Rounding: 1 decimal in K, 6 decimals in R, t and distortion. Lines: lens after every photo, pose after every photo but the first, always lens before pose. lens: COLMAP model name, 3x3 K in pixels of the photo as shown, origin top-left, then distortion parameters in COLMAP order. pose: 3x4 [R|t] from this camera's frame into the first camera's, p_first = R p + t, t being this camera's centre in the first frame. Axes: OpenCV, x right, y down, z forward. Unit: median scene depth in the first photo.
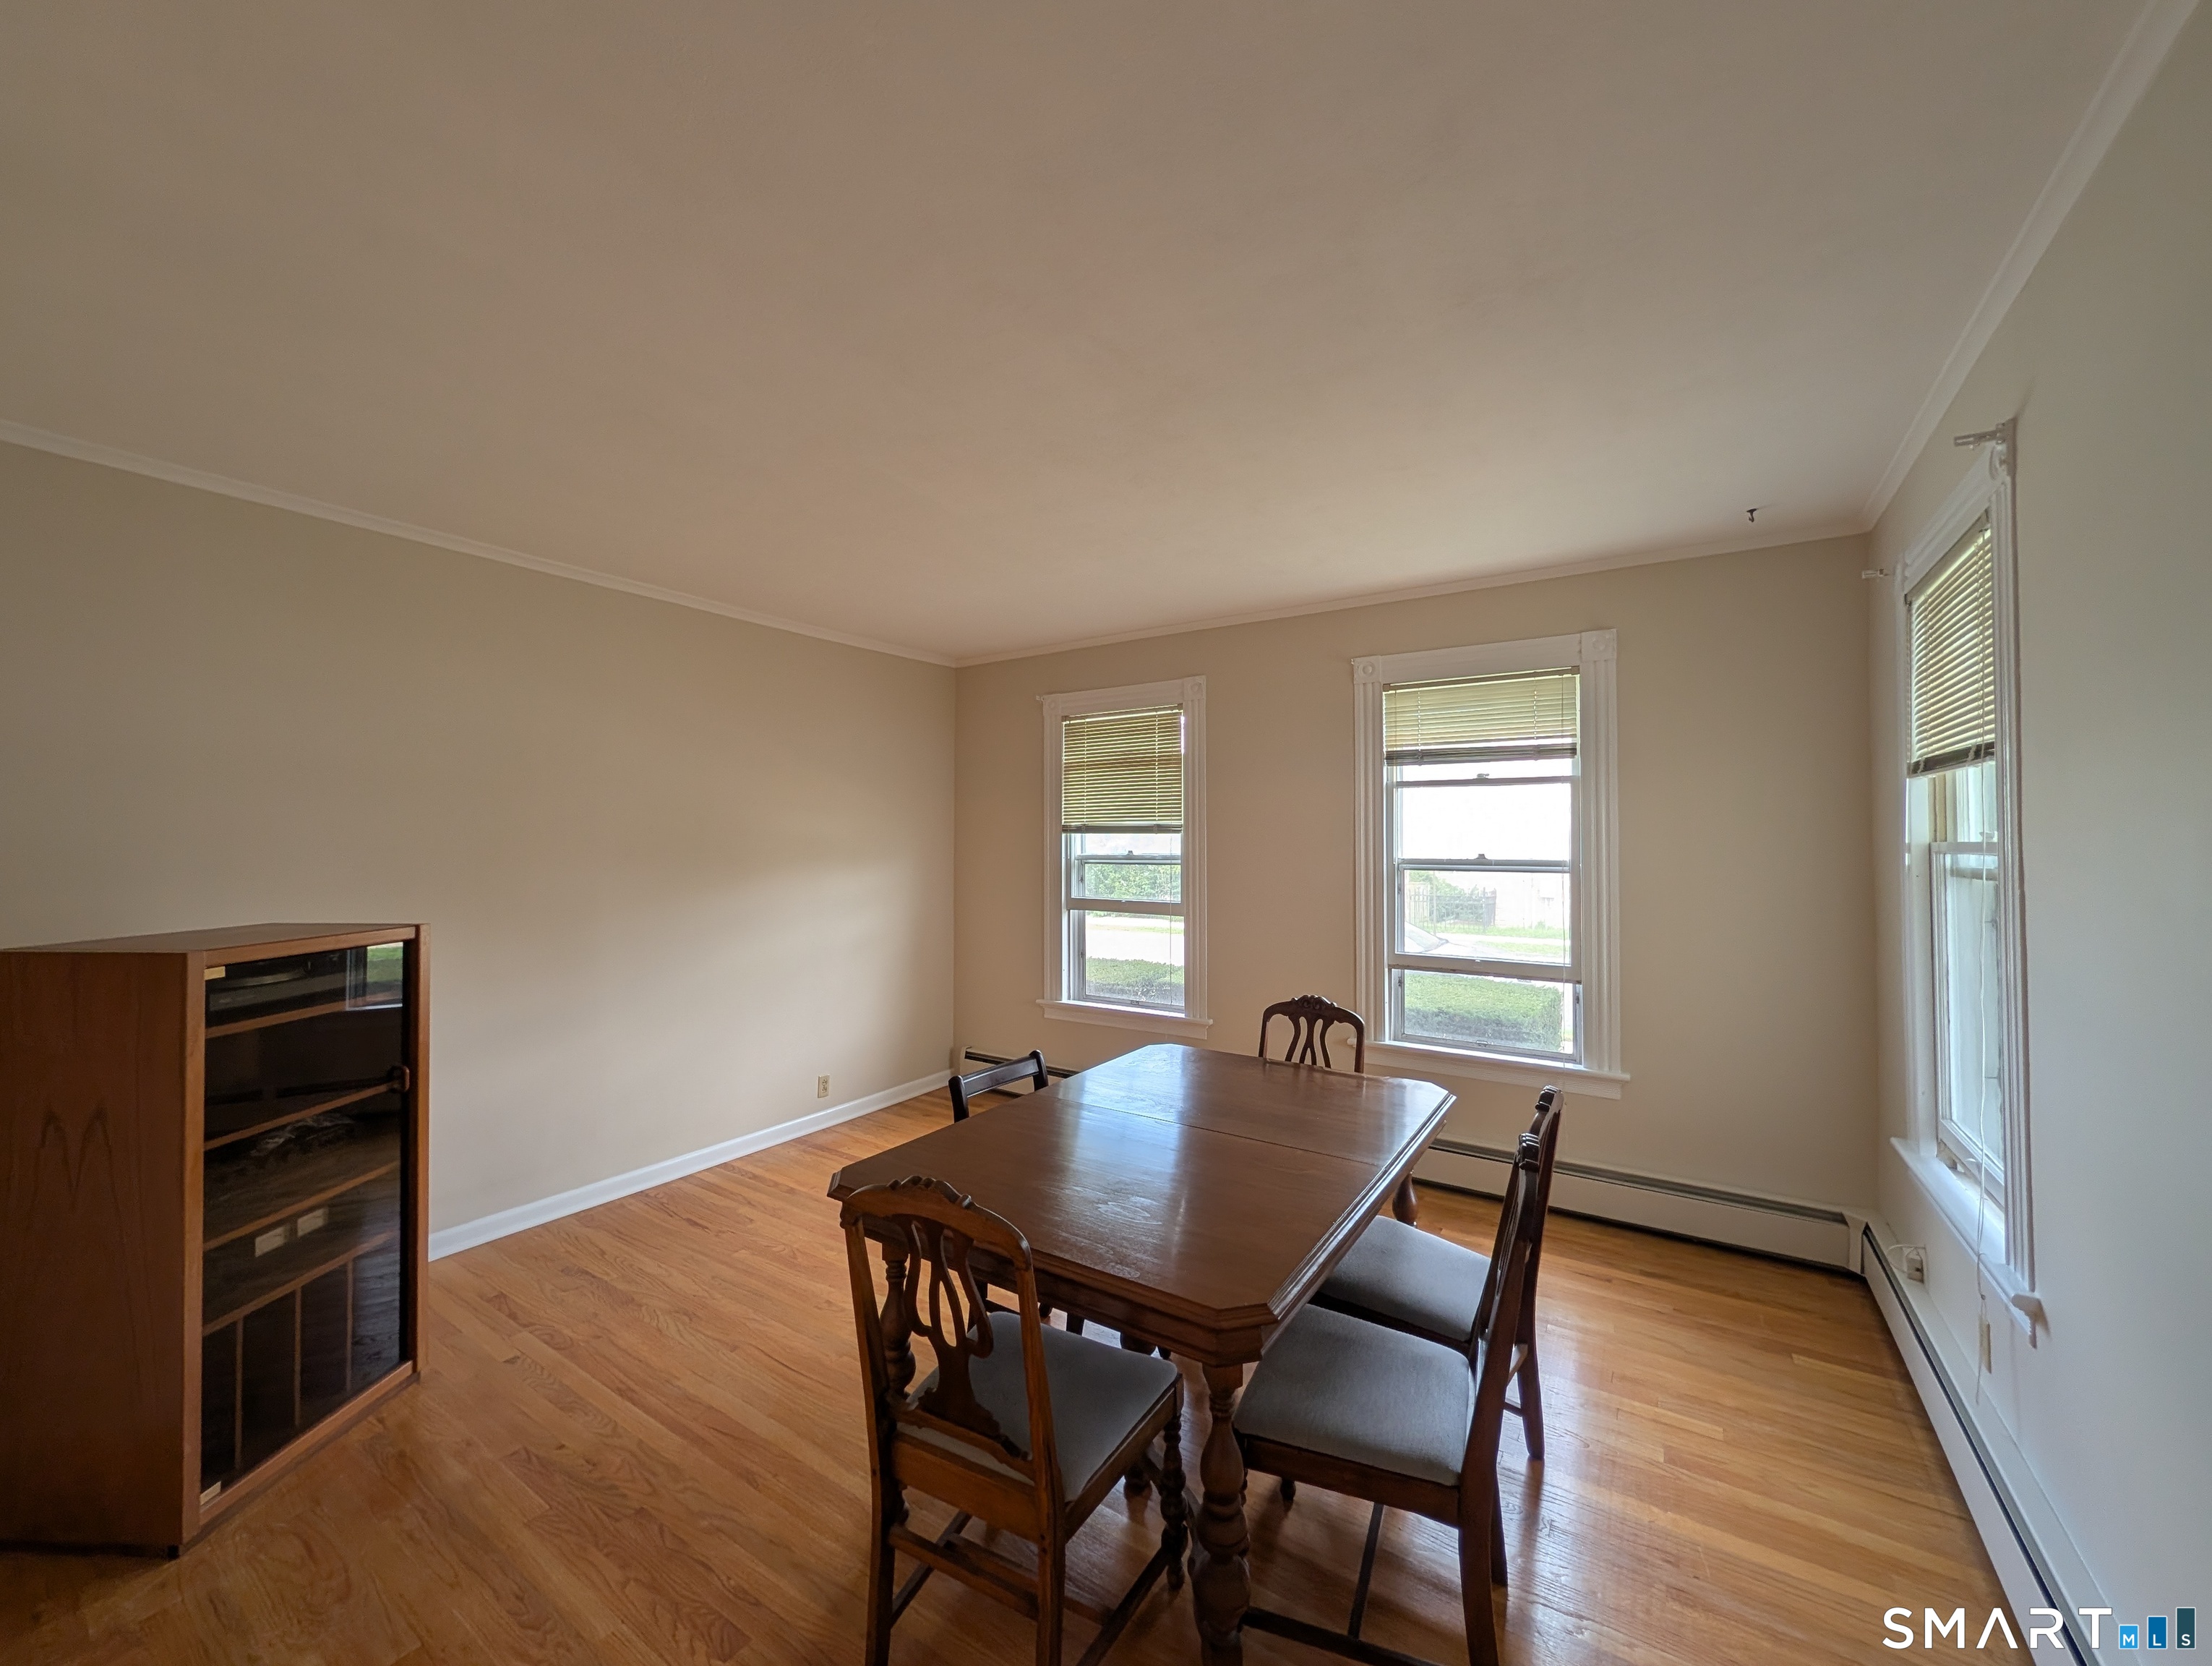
lens RADIAL K [[864.0, 0, 1106.0], [0, 864.0, 833.8], [0, 0, 1]] dist [0.000666, 0.000274]
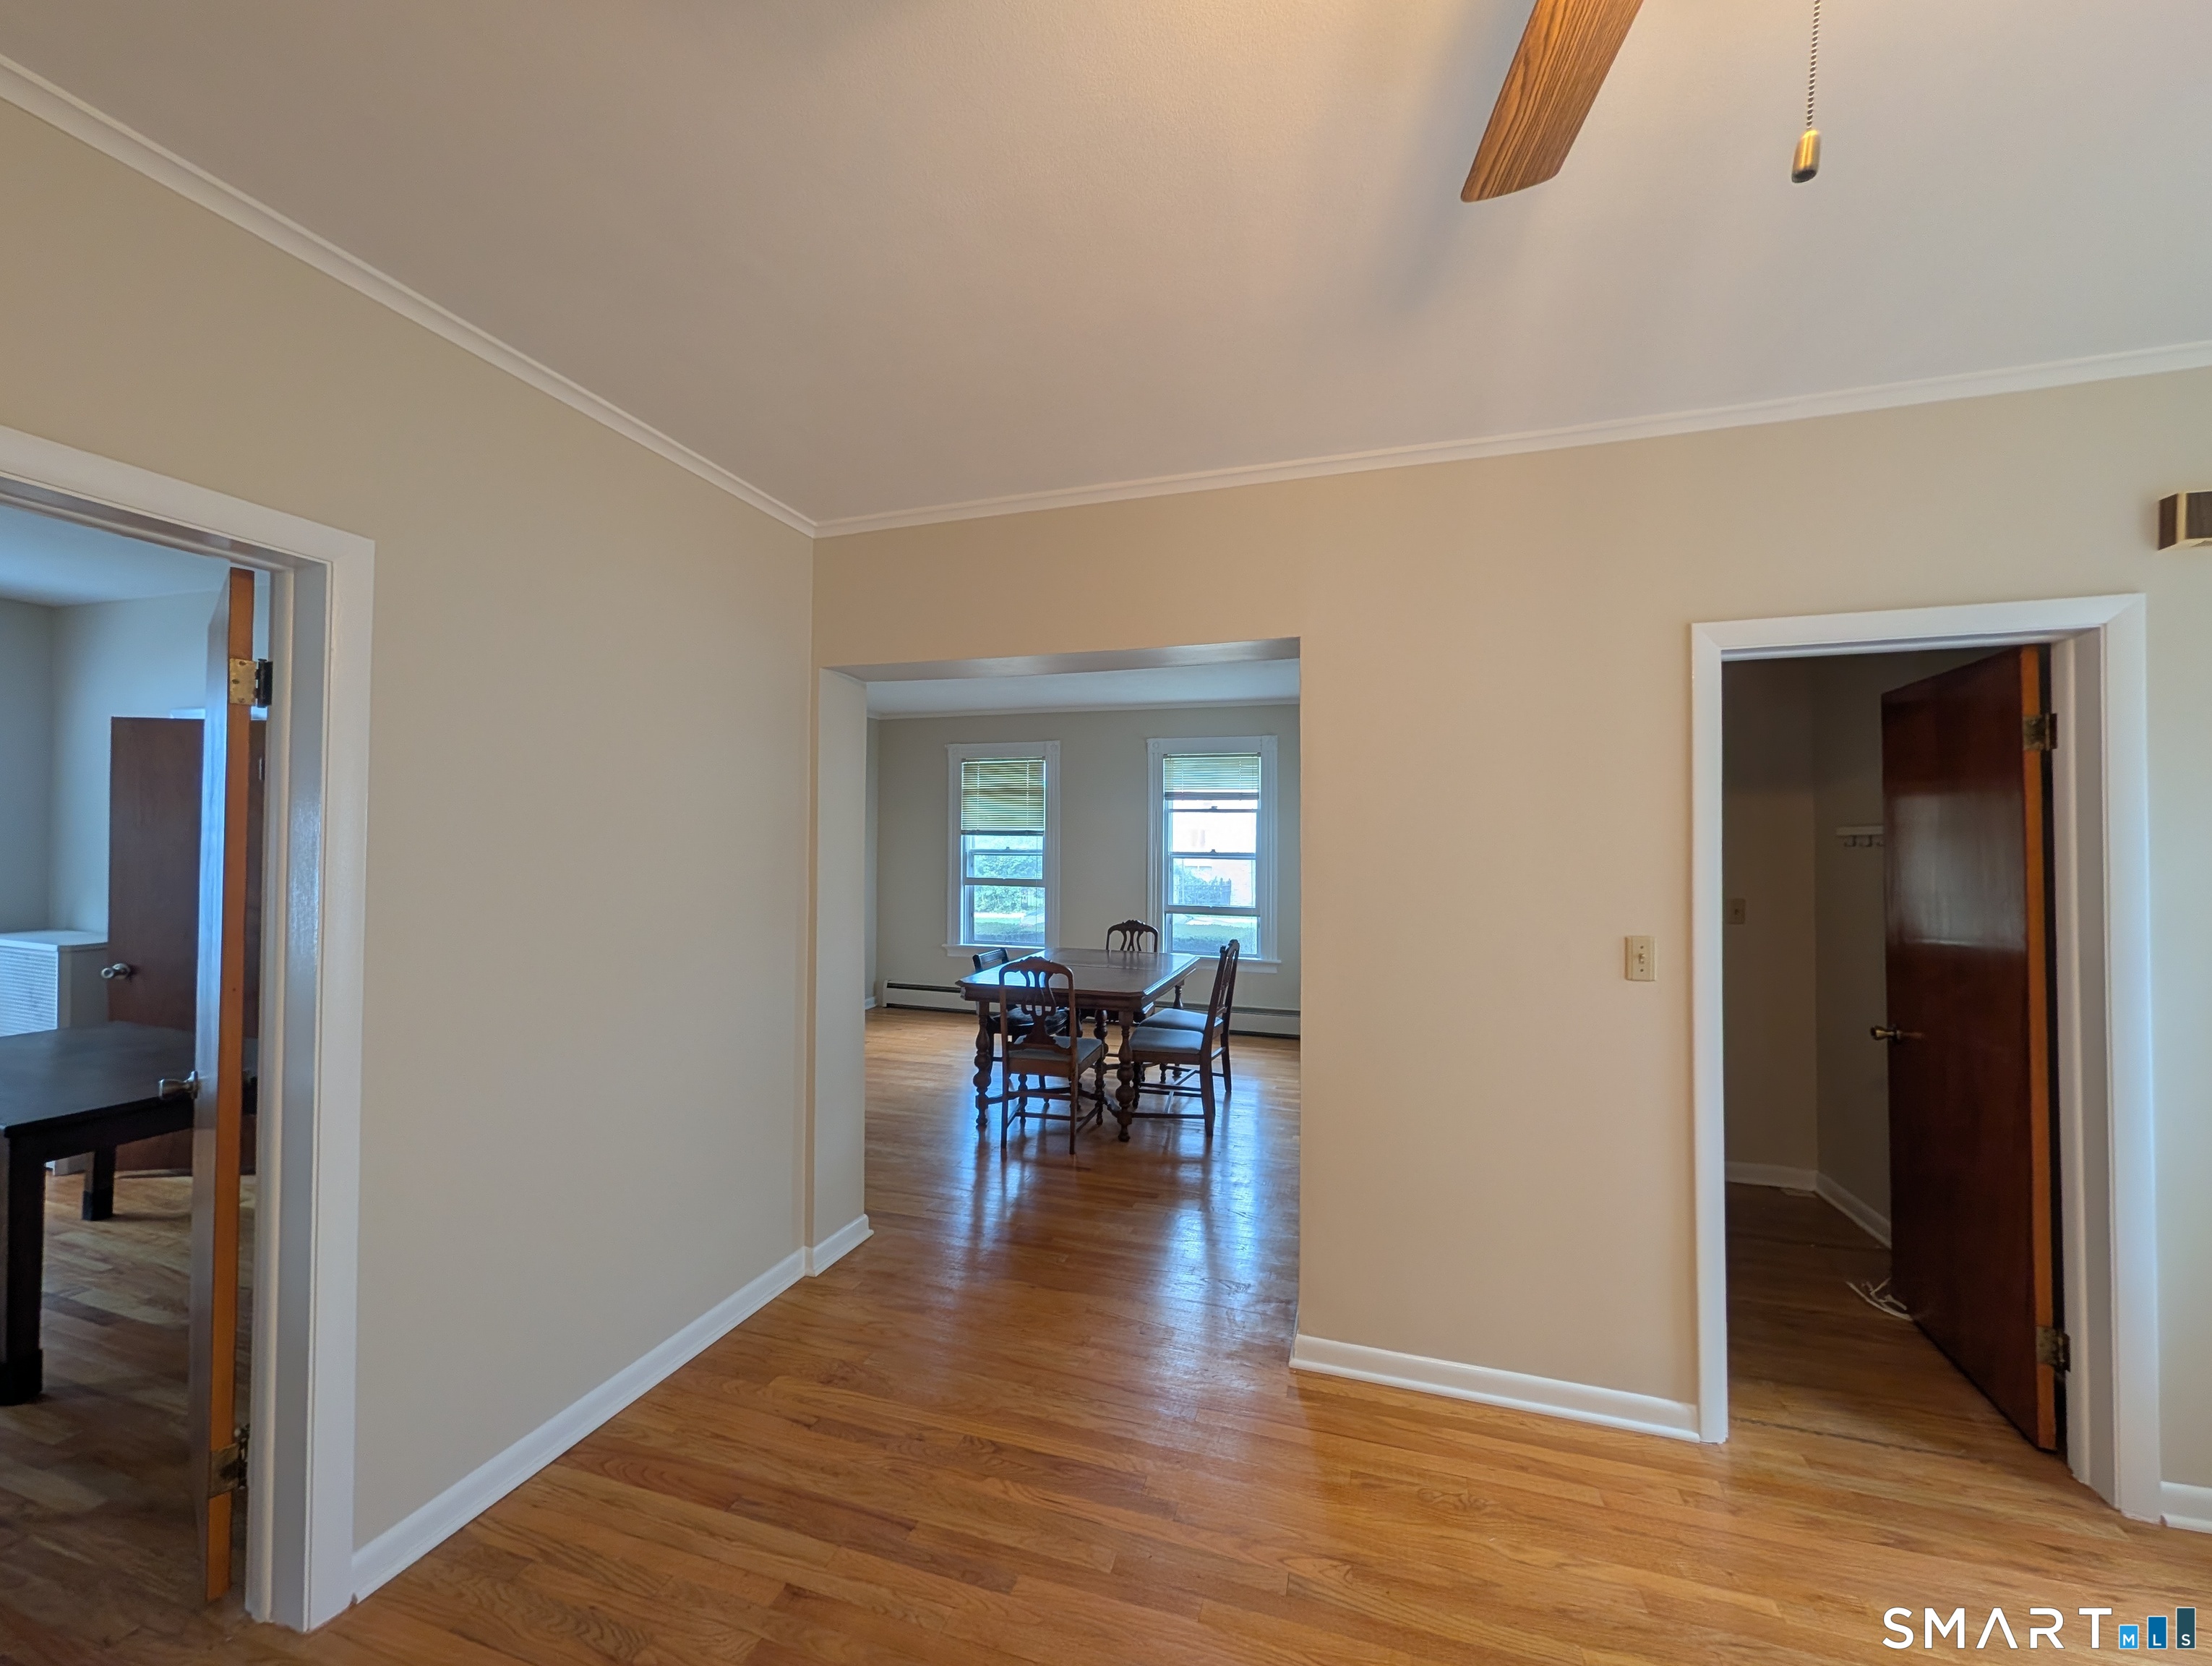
lens RADIAL K [[864.0, 0, 1108.6], [0, 864.0, 835.0], [0, 0, 1]] dist [0.000666, 0.000274]
pose [[0.960998, 0.007665, 0.276450, -0.248229], [-0.009860, 0.999930, 0.006549, -0.014648], [-0.276380, -0.009019, 0.961006, -0.608123]]
